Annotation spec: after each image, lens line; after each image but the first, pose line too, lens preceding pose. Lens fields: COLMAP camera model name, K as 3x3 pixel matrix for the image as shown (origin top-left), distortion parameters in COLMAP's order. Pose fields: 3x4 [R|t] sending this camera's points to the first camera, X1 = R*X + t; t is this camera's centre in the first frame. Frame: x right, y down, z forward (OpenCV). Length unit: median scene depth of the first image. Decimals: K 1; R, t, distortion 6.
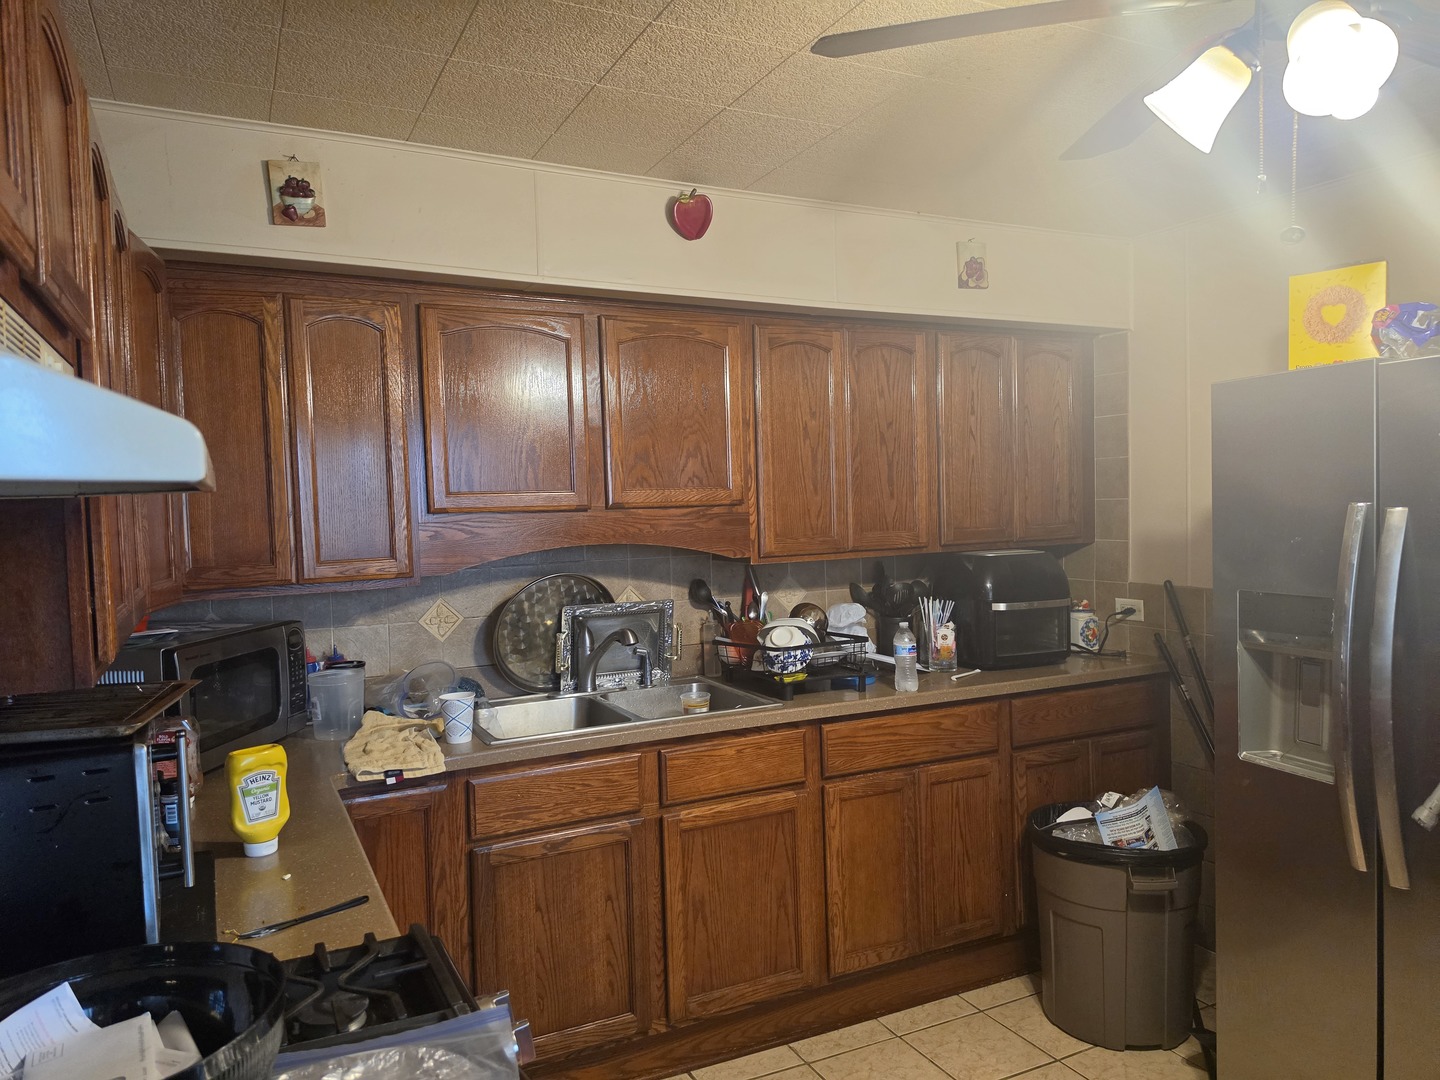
lens RADIAL K [[1014.5, 0, 725.6], [0, 1014.5, 548.4], [0, 0, 1]] dist [0.092871, -0.120772]
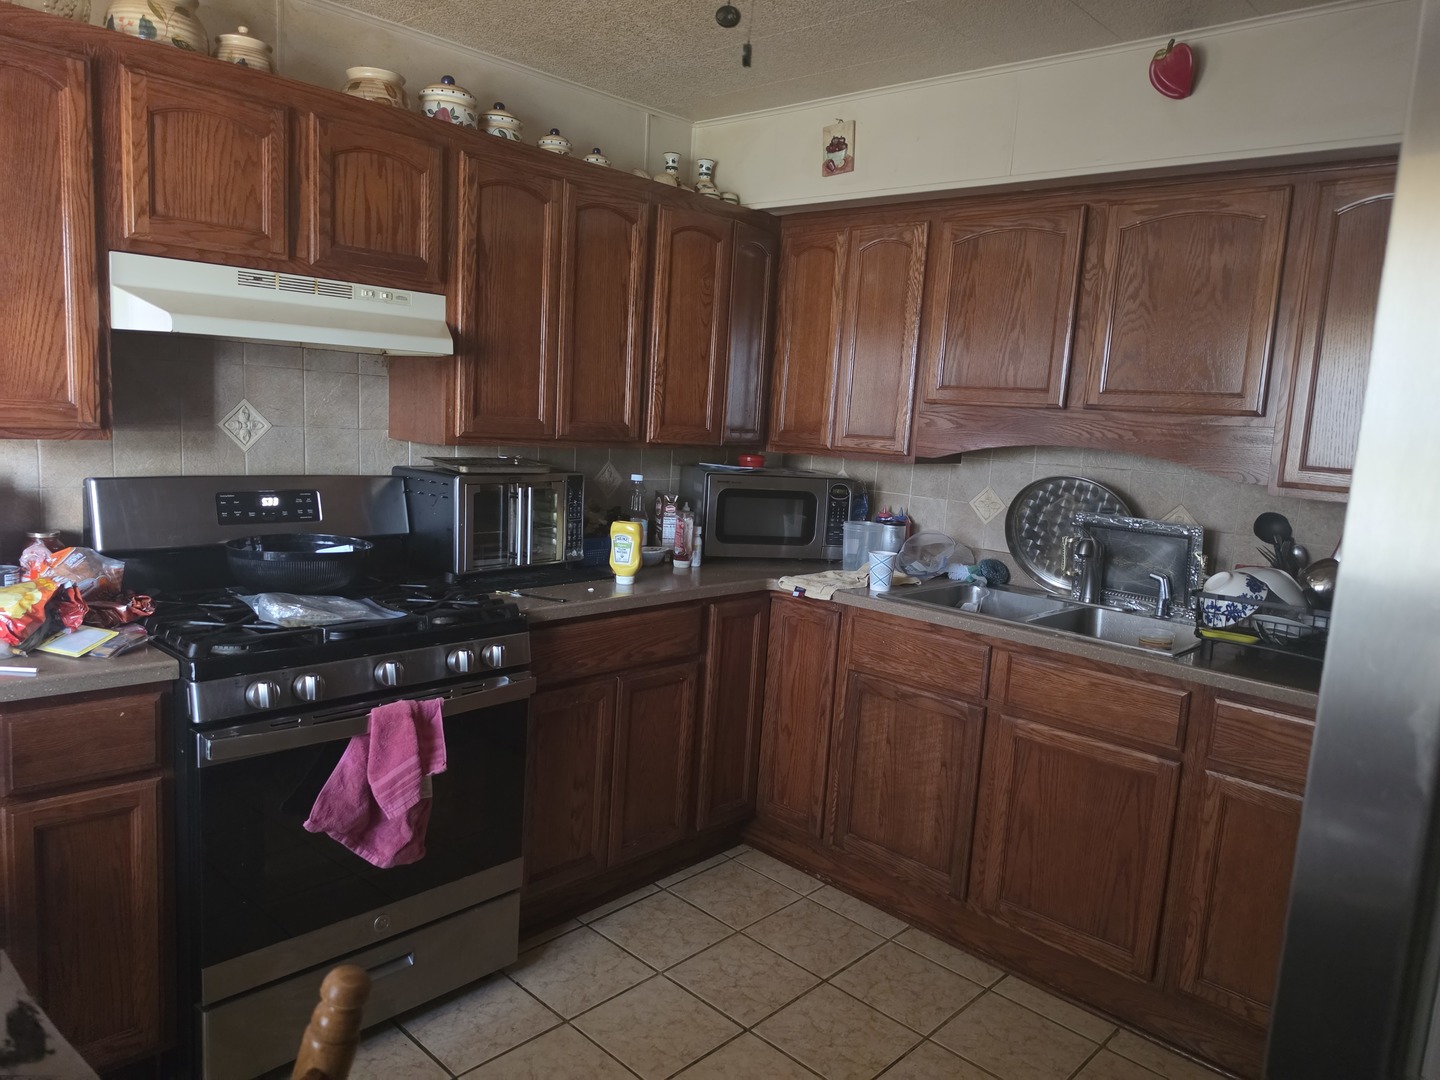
lens RADIAL K [[1014.5, 0, 725.6], [0, 1014.5, 548.4], [0, 0, 1]] dist [0.092871, -0.120772]
pose [[0.343653, 0.181992, -0.921294, 0.735146], [-0.103768, 0.982393, 0.155356, -0.028187], [0.933346, 0.042212, 0.356487, 0.370757]]
